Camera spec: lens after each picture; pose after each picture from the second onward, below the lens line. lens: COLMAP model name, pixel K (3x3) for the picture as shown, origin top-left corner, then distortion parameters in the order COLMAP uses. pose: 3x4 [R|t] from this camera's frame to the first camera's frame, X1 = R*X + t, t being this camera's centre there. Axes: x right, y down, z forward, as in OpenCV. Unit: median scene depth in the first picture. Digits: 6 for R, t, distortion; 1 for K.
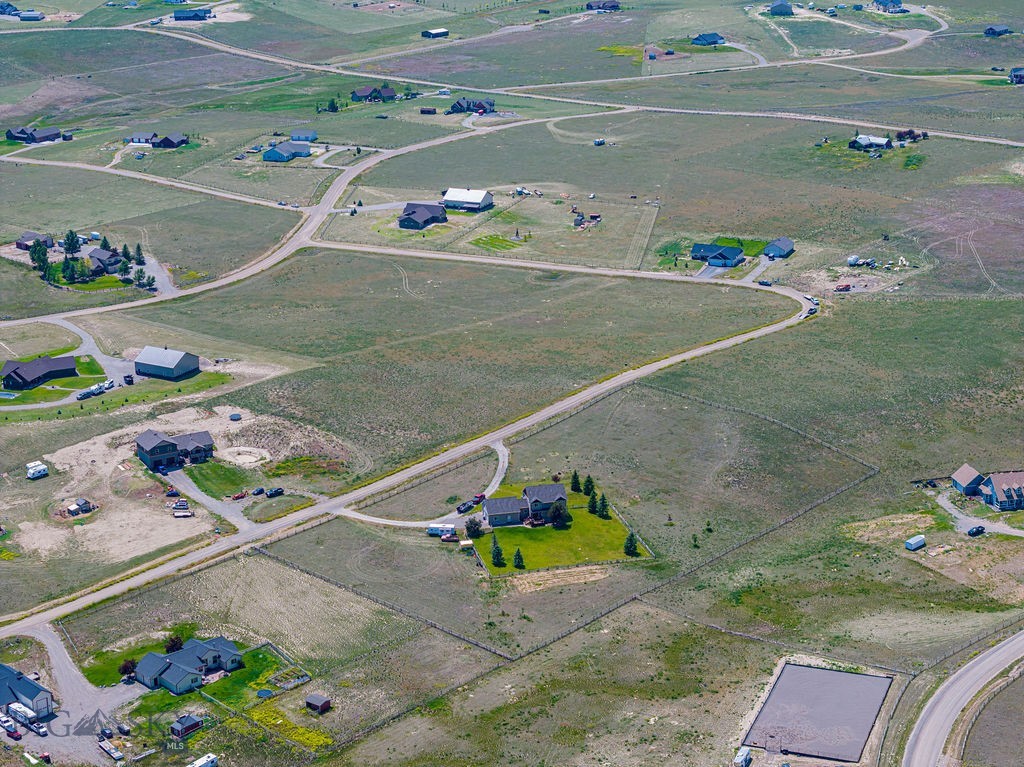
lens RADIAL K [[2041.3, 0, 508.5], [0, 2041.3, 389.9], [0, 0, 1]] dist [-0.191028, 1.343709]
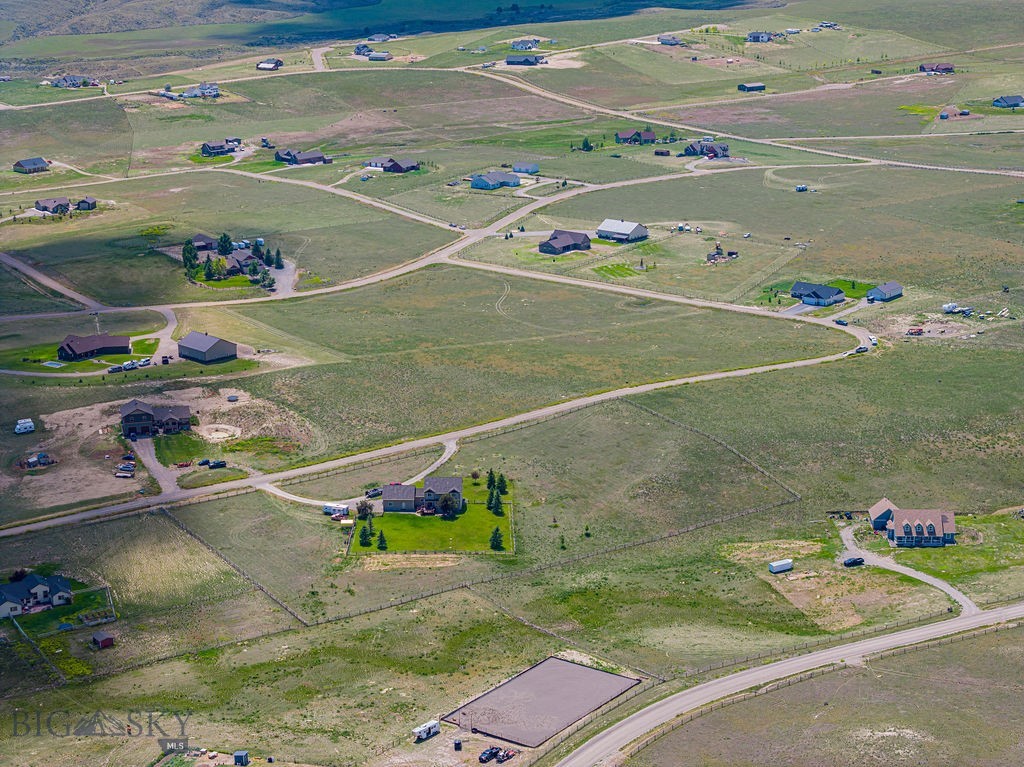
lens RADIAL K [[2041.3, 0, 508.5], [0, 2041.3, 389.9], [0, 0, 1]] dist [-0.191028, 1.343709]
pose [[0.962430, 0.077522, -0.260230, 0.290883], [-0.087303, 0.995837, -0.026223, 0.025161], [0.257114, 0.047956, 0.965190, 0.014926]]
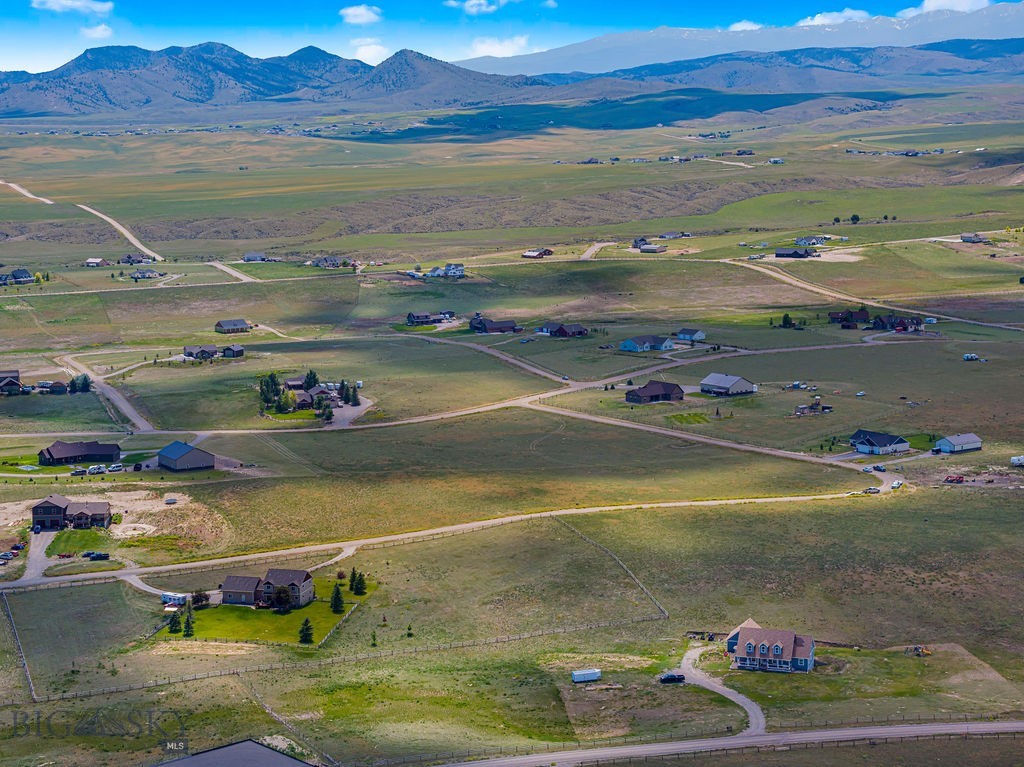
lens RADIAL K [[2055.1, 0, 512.0], [0, 2055.1, 383.5], [0, 0, 1]] dist [0.352703, 0.280570]
pose [[0.871629, 0.075189, -0.484366, 0.533569], [-0.154084, 0.980102, -0.125135, 0.061736], [0.465319, 0.183704, 0.865870, 0.177364]]
